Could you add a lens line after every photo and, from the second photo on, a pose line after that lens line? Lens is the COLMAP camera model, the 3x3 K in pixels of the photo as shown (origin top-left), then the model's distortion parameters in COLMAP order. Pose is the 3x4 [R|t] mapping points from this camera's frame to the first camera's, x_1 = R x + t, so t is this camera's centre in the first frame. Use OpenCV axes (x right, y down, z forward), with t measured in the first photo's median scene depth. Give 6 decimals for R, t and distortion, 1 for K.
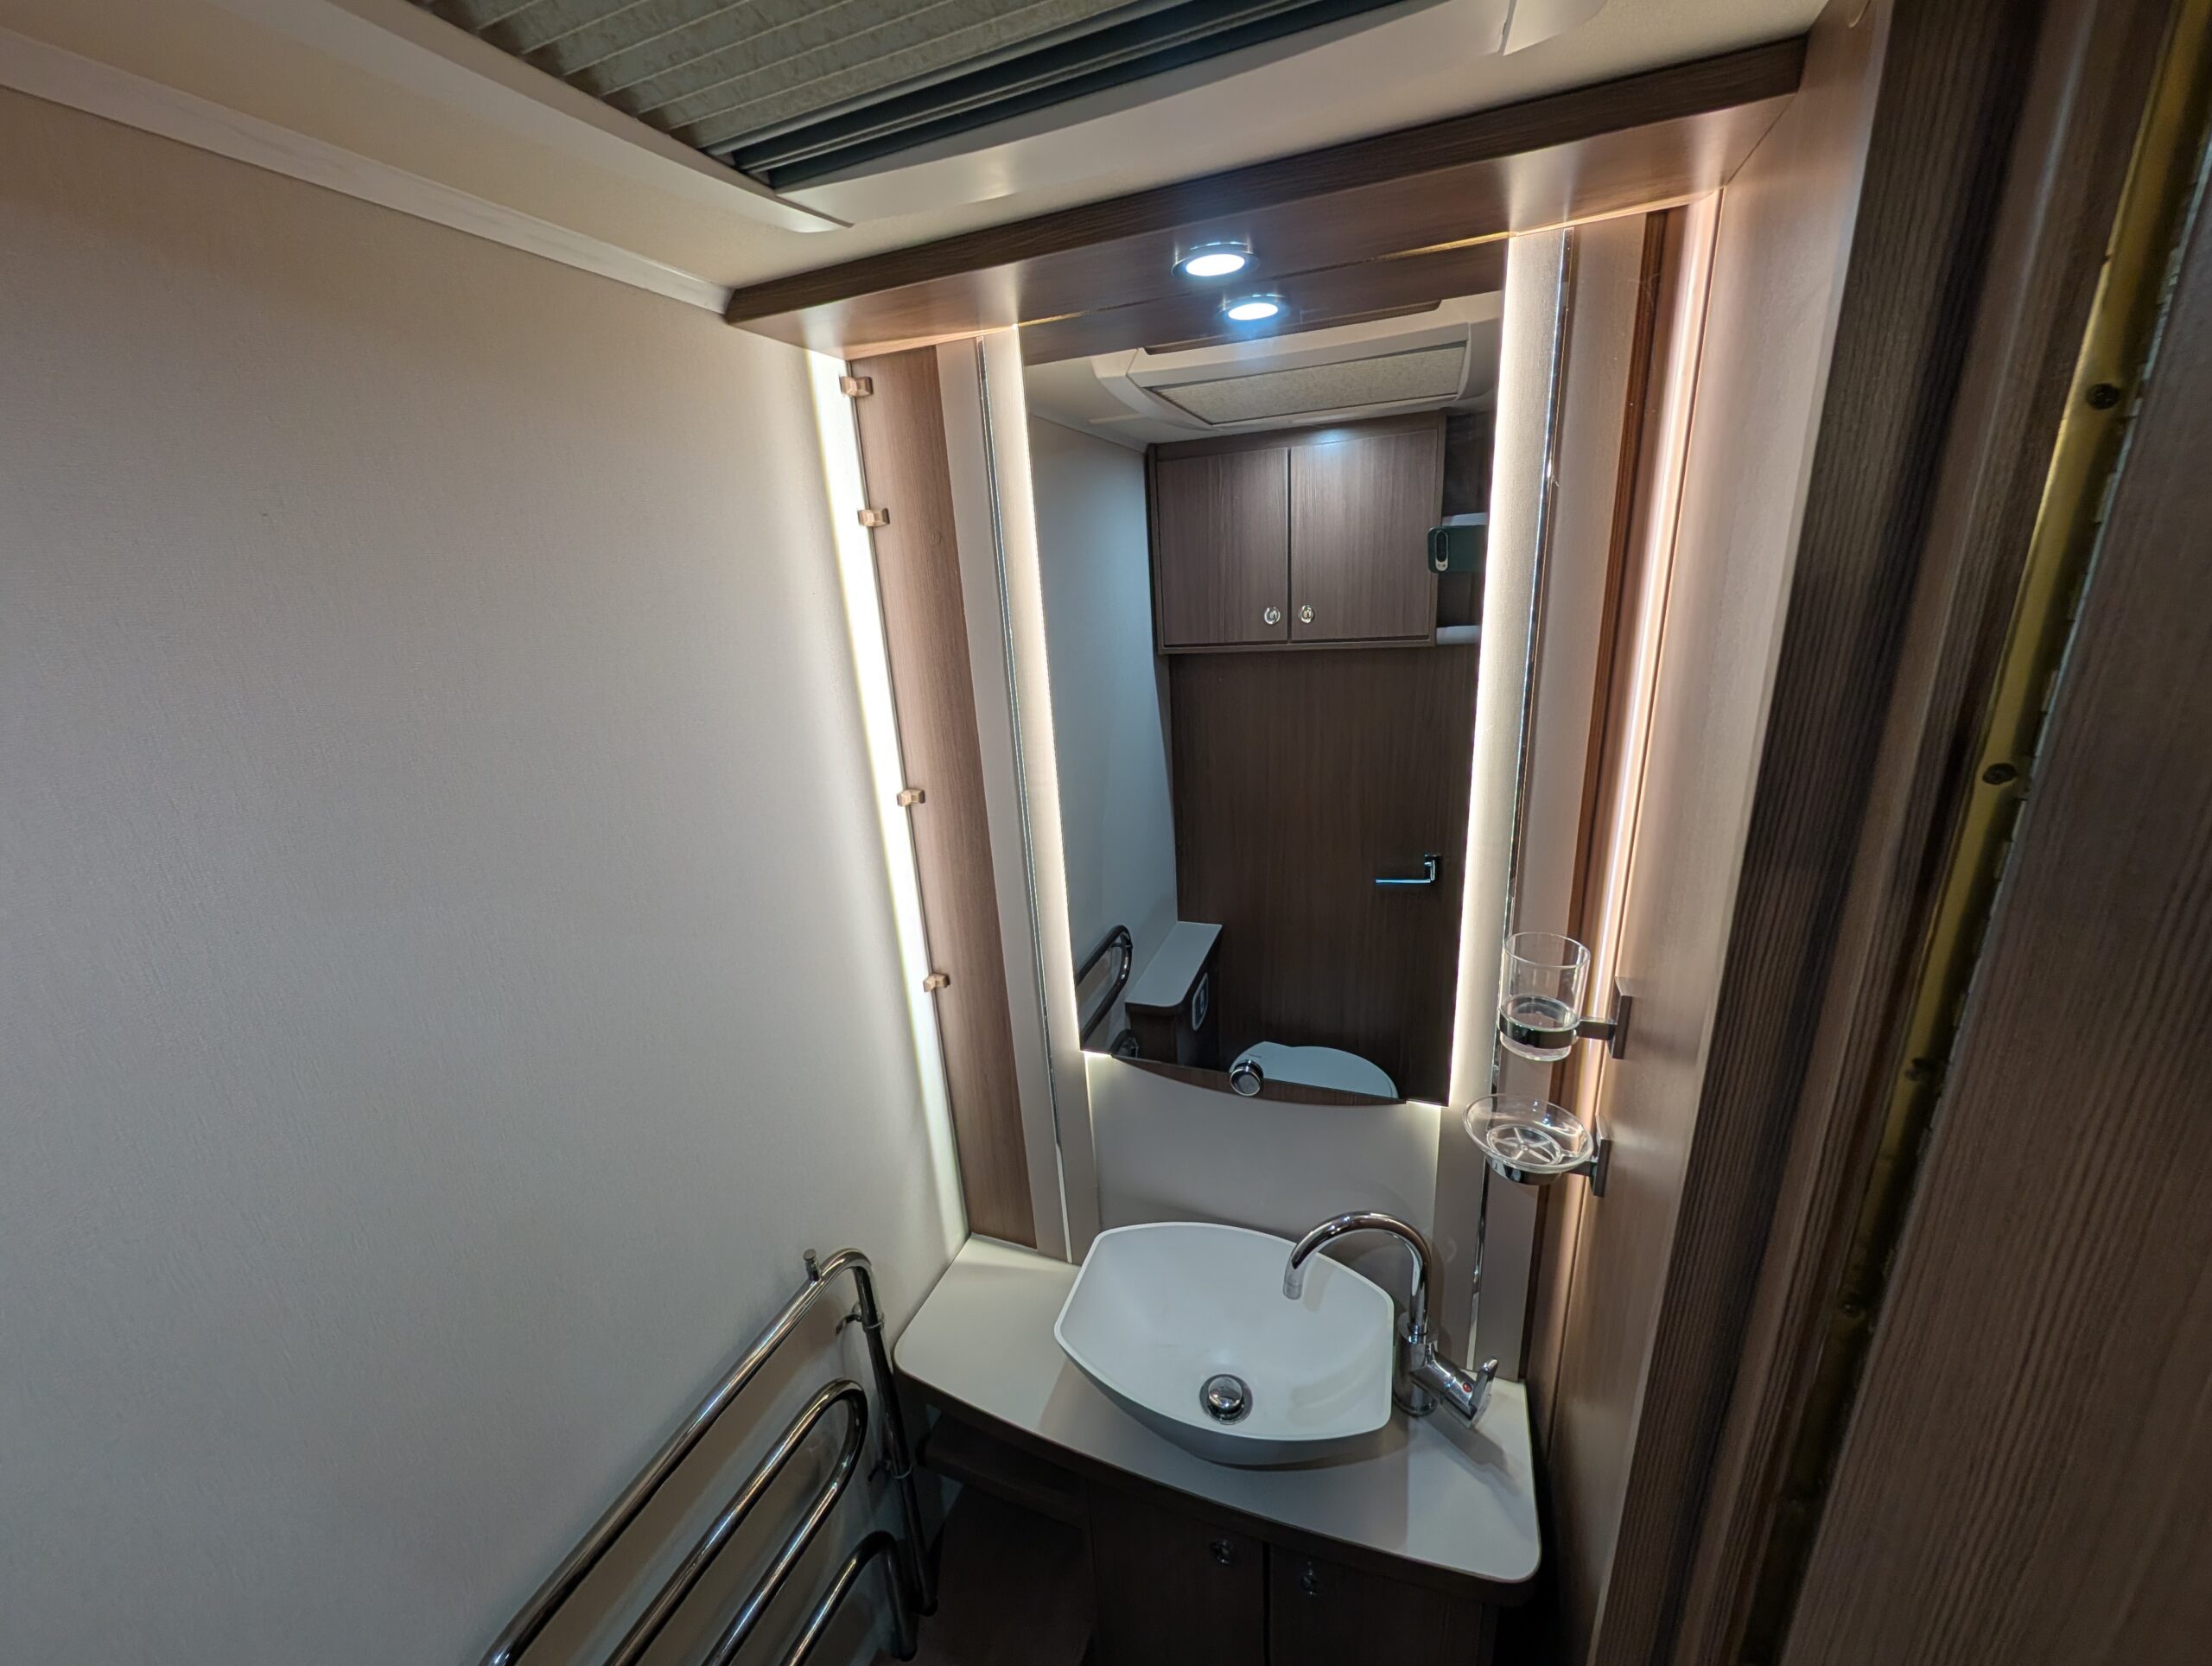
lens RADIAL K [[835.6, 0, 1105.2], [0, 835.6, 832.6], [0, 0, 1]] dist [0.001945, 0.000224]
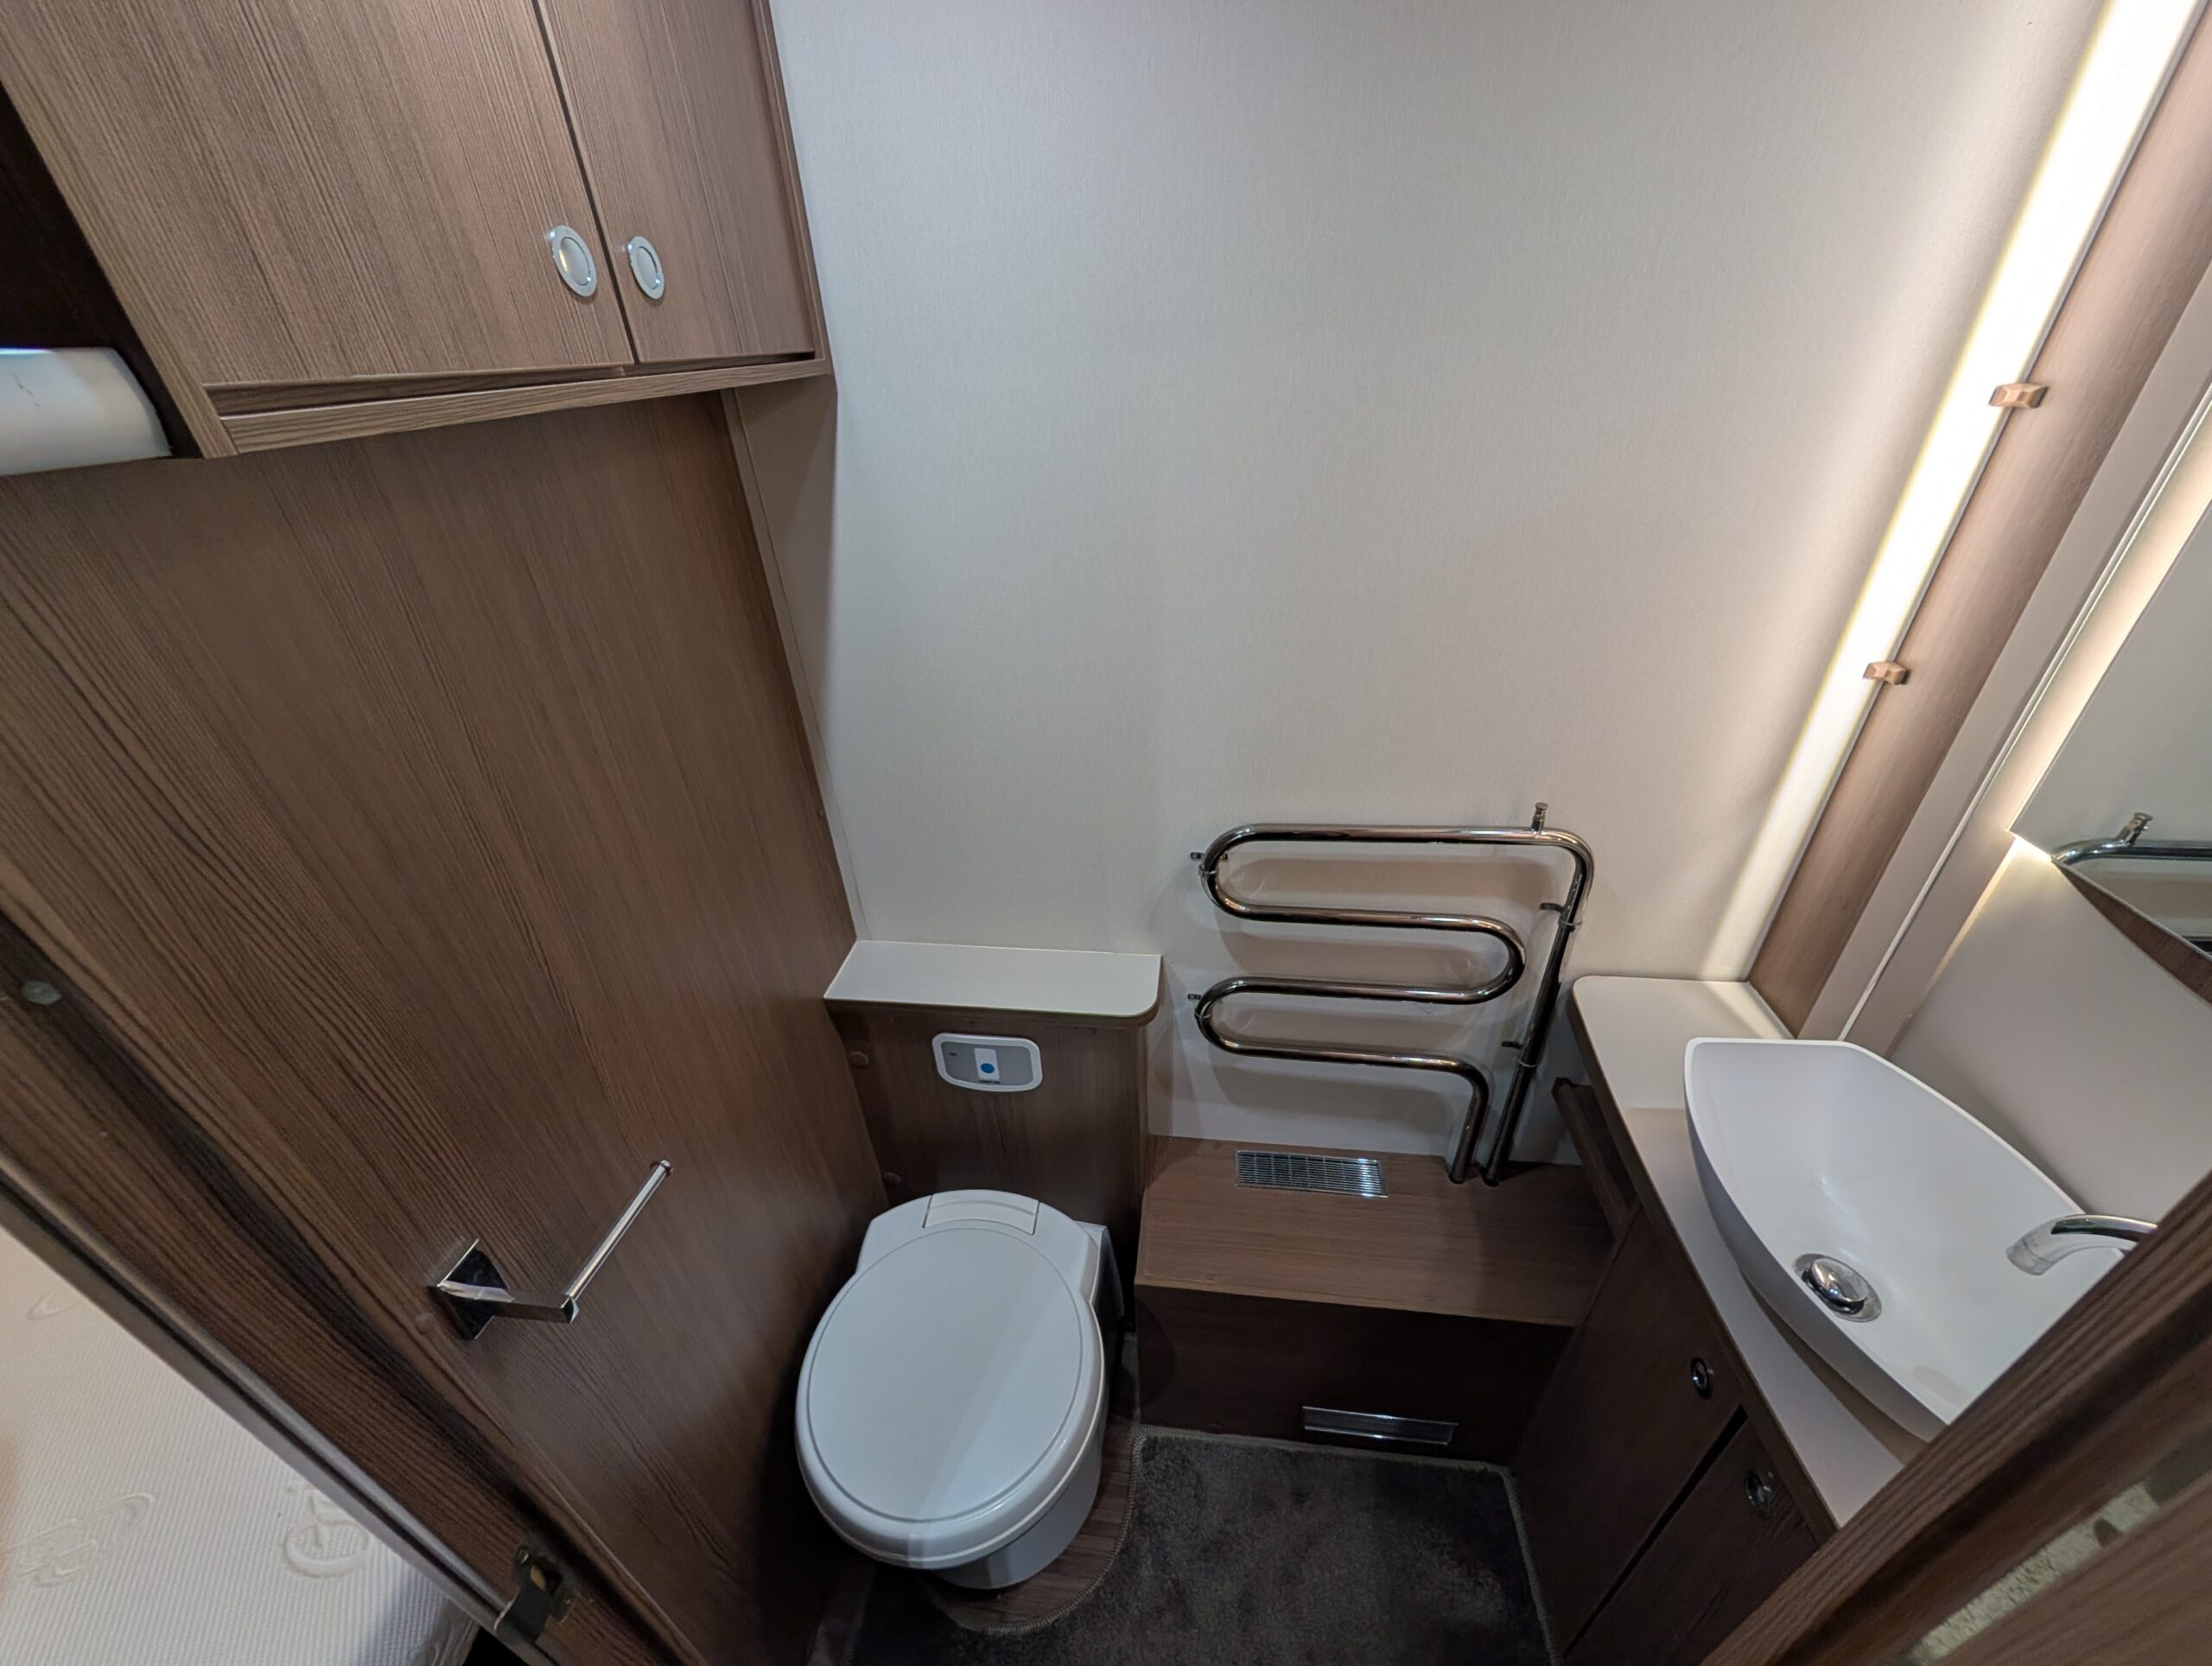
lens RADIAL K [[835.6, 0, 1105.2], [0, 835.6, 832.6], [0, 0, 1]] dist [0.001945, 0.000224]
pose [[0.206191, 0.527508, -0.824148, 0.384458], [-0.276647, 0.839311, 0.468000, 0.146093], [0.938590, 0.131501, 0.318992, 0.087093]]
